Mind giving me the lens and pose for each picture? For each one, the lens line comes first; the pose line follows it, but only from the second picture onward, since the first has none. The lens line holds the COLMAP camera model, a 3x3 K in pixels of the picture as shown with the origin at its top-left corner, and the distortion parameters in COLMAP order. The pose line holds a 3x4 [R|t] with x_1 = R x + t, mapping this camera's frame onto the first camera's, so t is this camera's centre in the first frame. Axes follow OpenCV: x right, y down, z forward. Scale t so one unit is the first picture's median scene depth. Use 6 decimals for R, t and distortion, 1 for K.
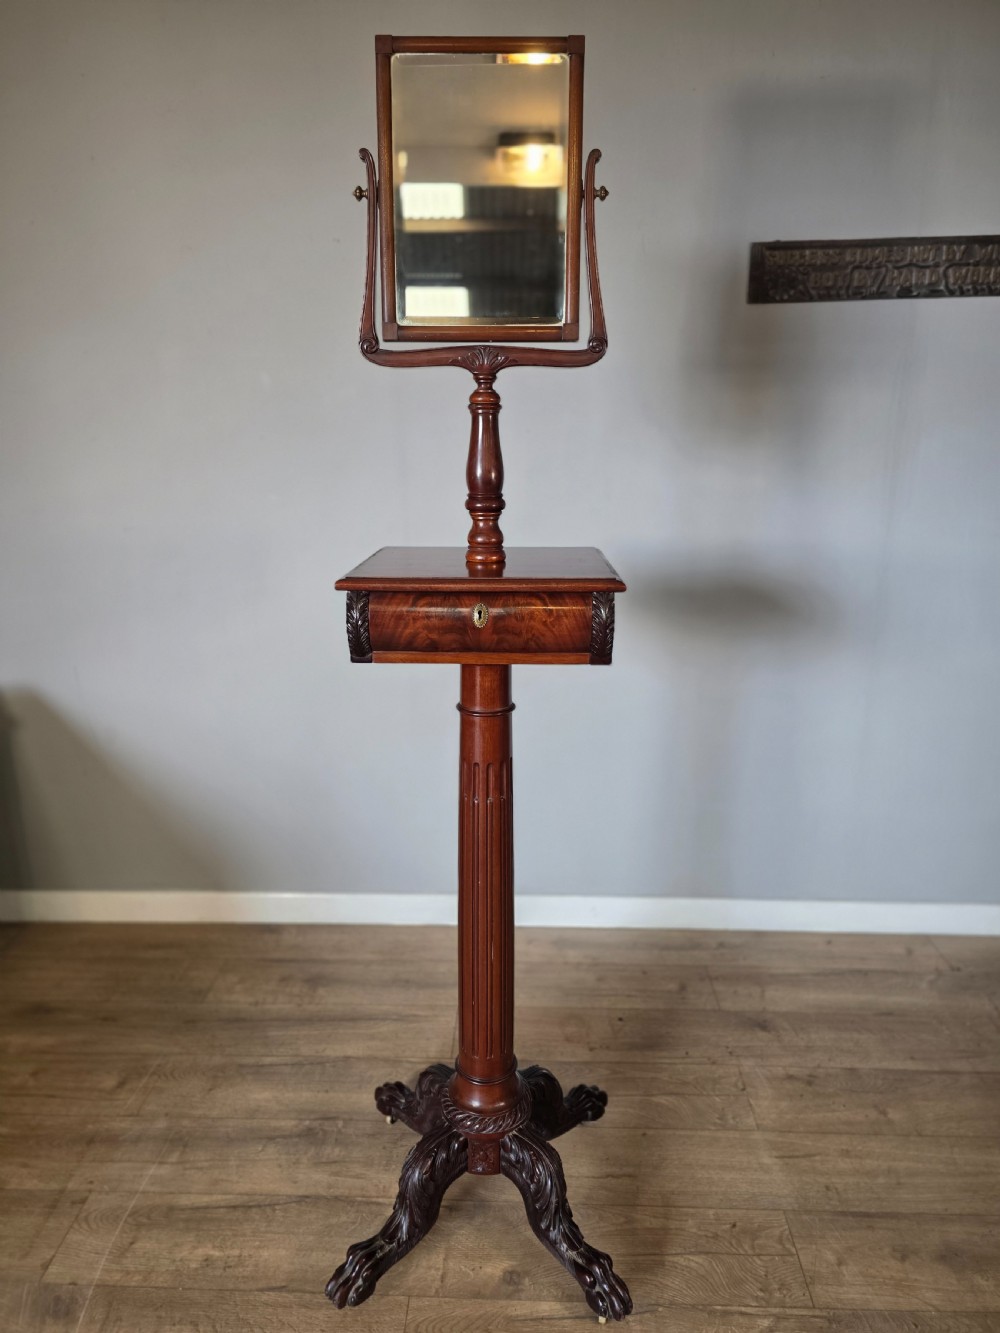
lens RADIAL K [[911.3, 0, 500.0], [0, 911.3, 666.1], [0, 0, 1]] dist [0.059429, -0.057202]
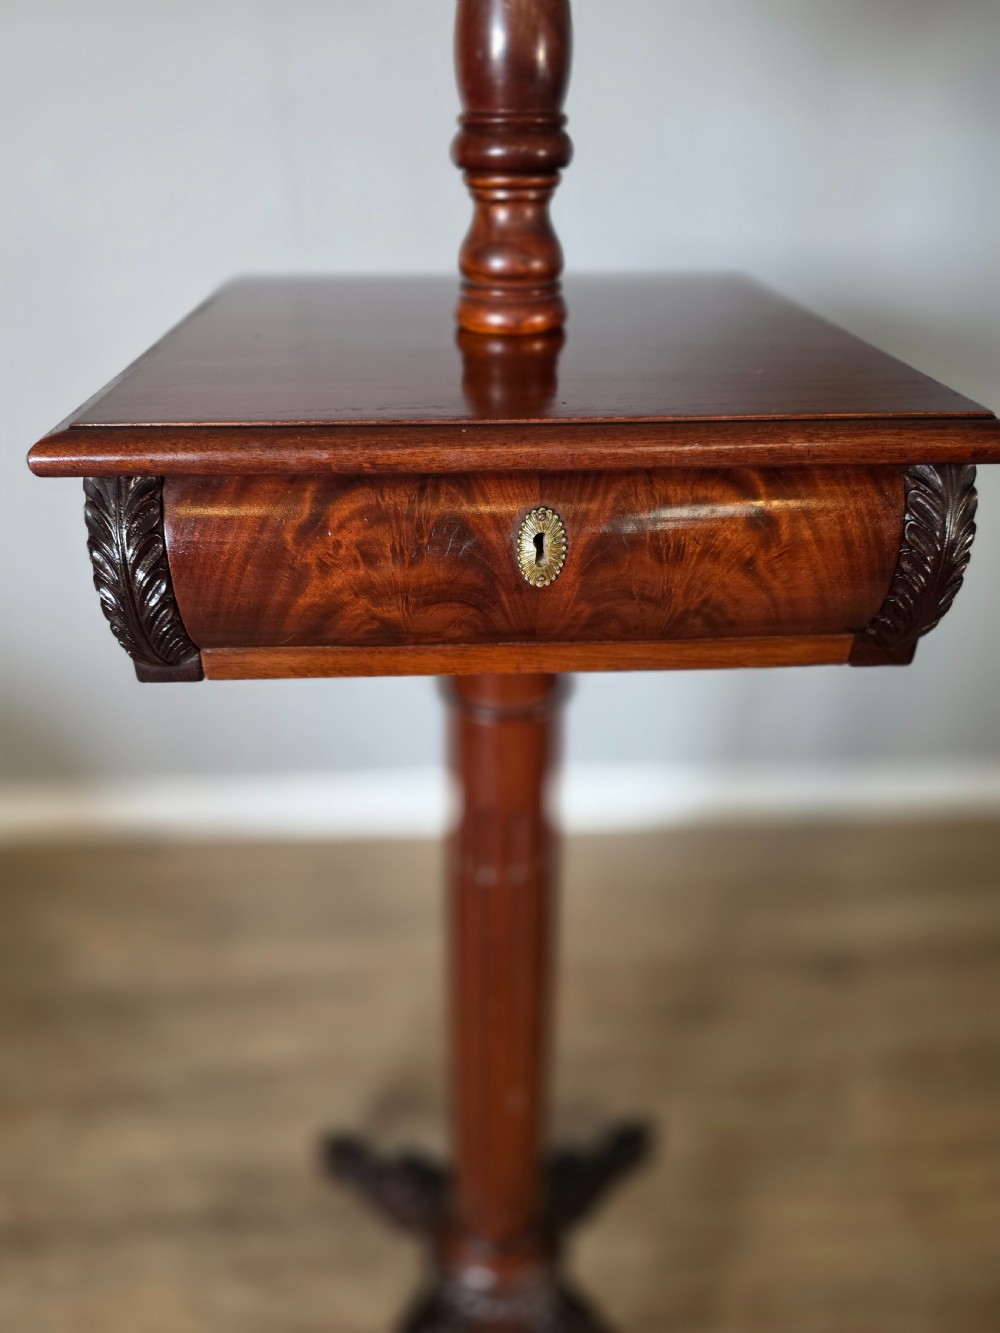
lens RADIAL K [[911.3, 0, 488.2], [0, 911.3, 670.0], [0, 0, 1]] dist [0.059429, -0.057202]
pose [[0.997161, -0.038215, 0.064880, -0.047234], [0.017174, 0.954359, 0.298168, -0.083902], [-0.073314, -0.296207, 0.952306, 0.539877]]
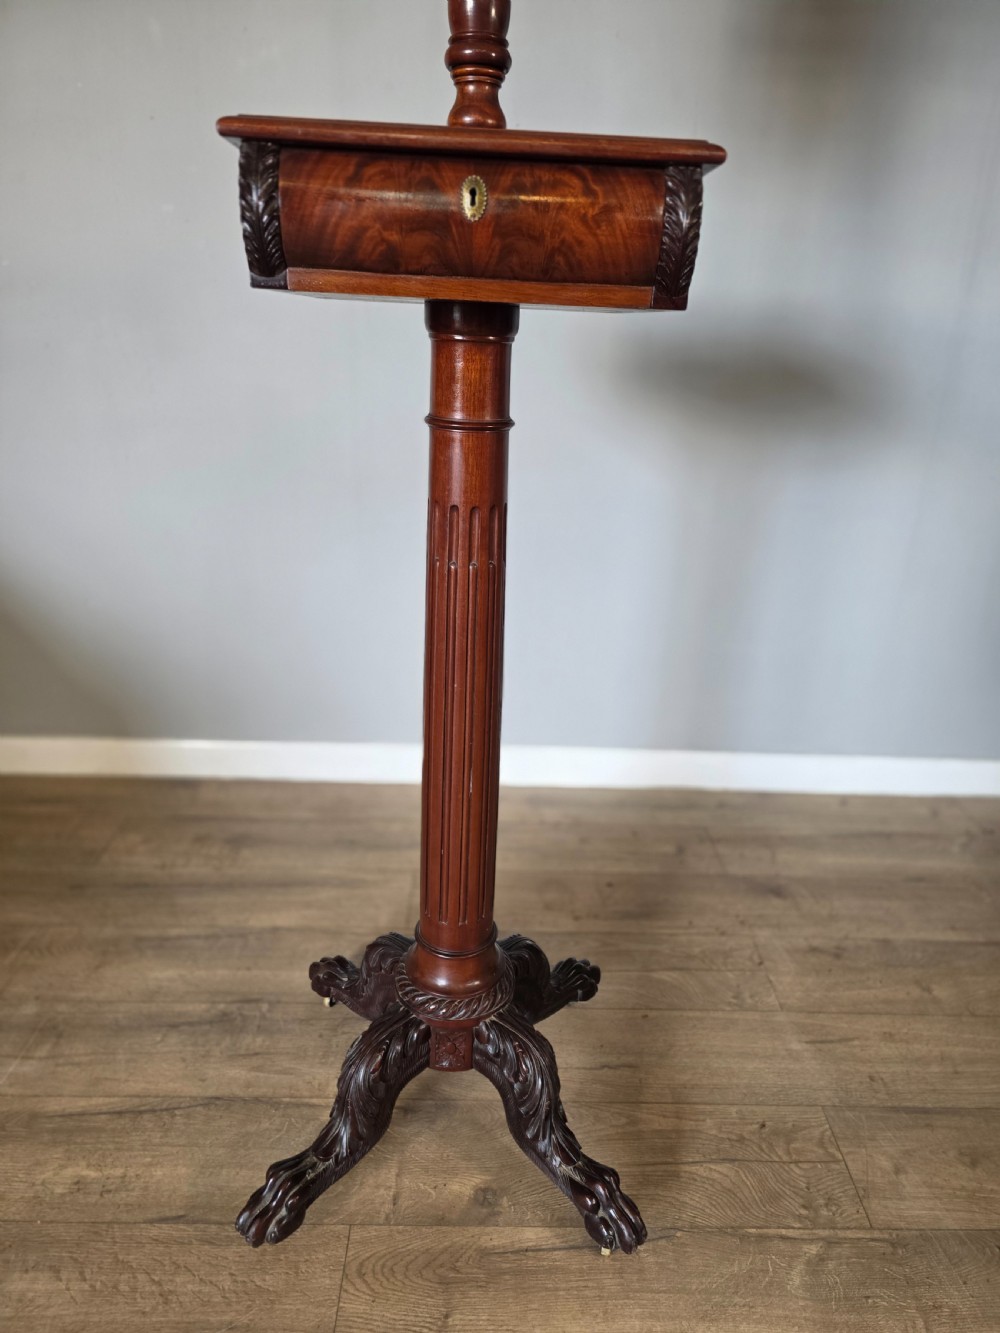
lens RADIAL K [[911.3, 0, 511.3], [0, 911.3, 680.8], [0, 0, 1]] dist [0.059429, -0.057202]
pose [[0.997485, 0.017404, 0.068711, -0.025656], [-0.026118, 0.991425, 0.128044, 0.134610], [-0.065893, -0.129516, 0.989386, 0.289979]]
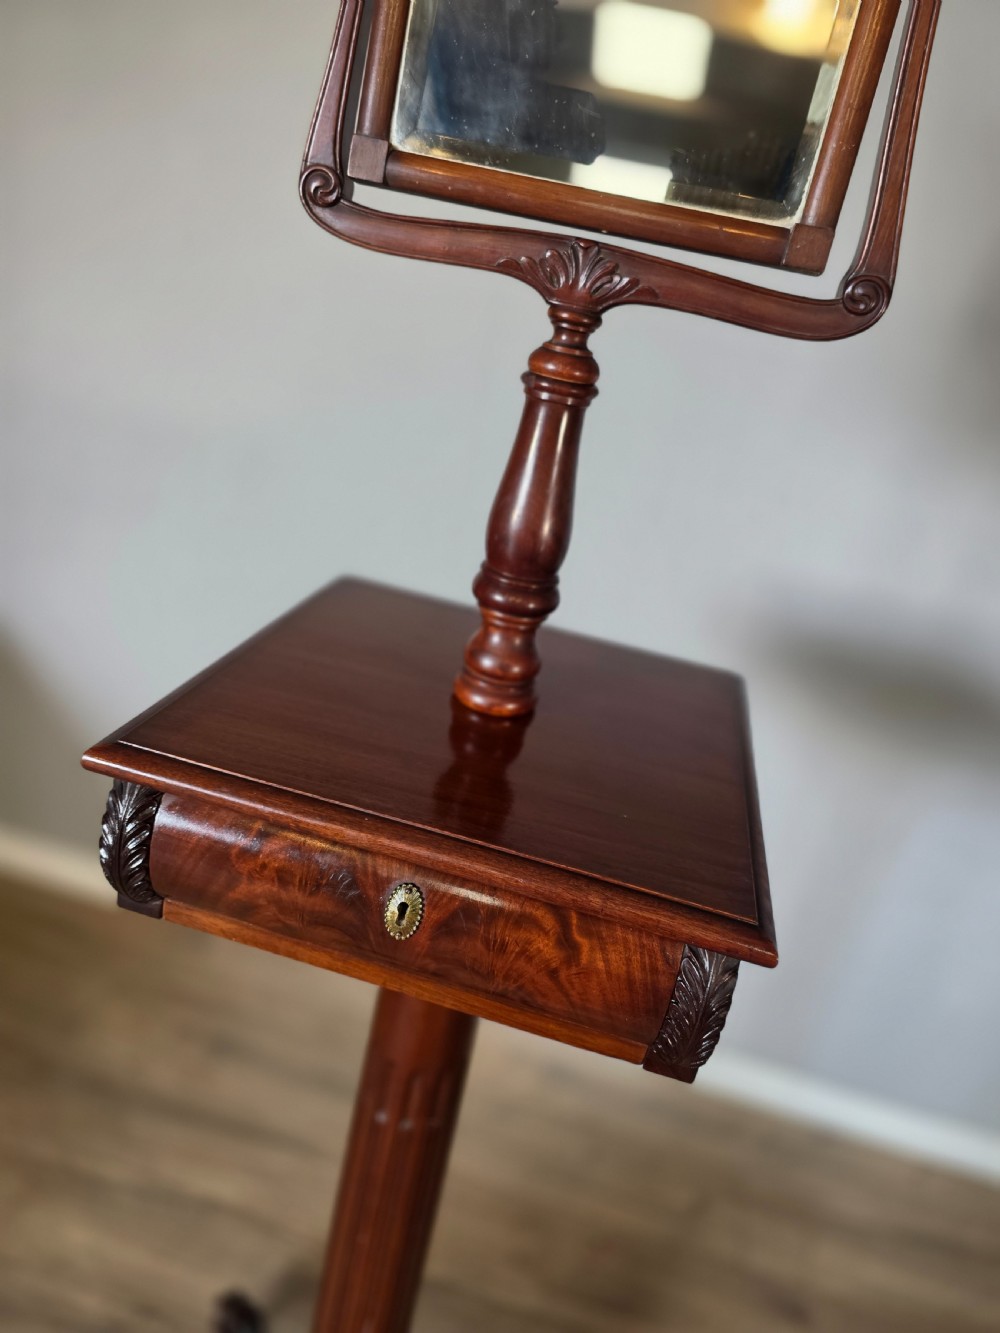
lens RADIAL K [[911.3, 0, 503.2], [0, 911.3, 654.5], [0, 0, 1]] dist [0.059429, -0.057202]
pose [[0.965439, 0.242137, -0.096425, 0.025557], [-0.228593, 0.964396, 0.132988, -0.180144], [0.125193, -0.106350, 0.986416, 0.473143]]
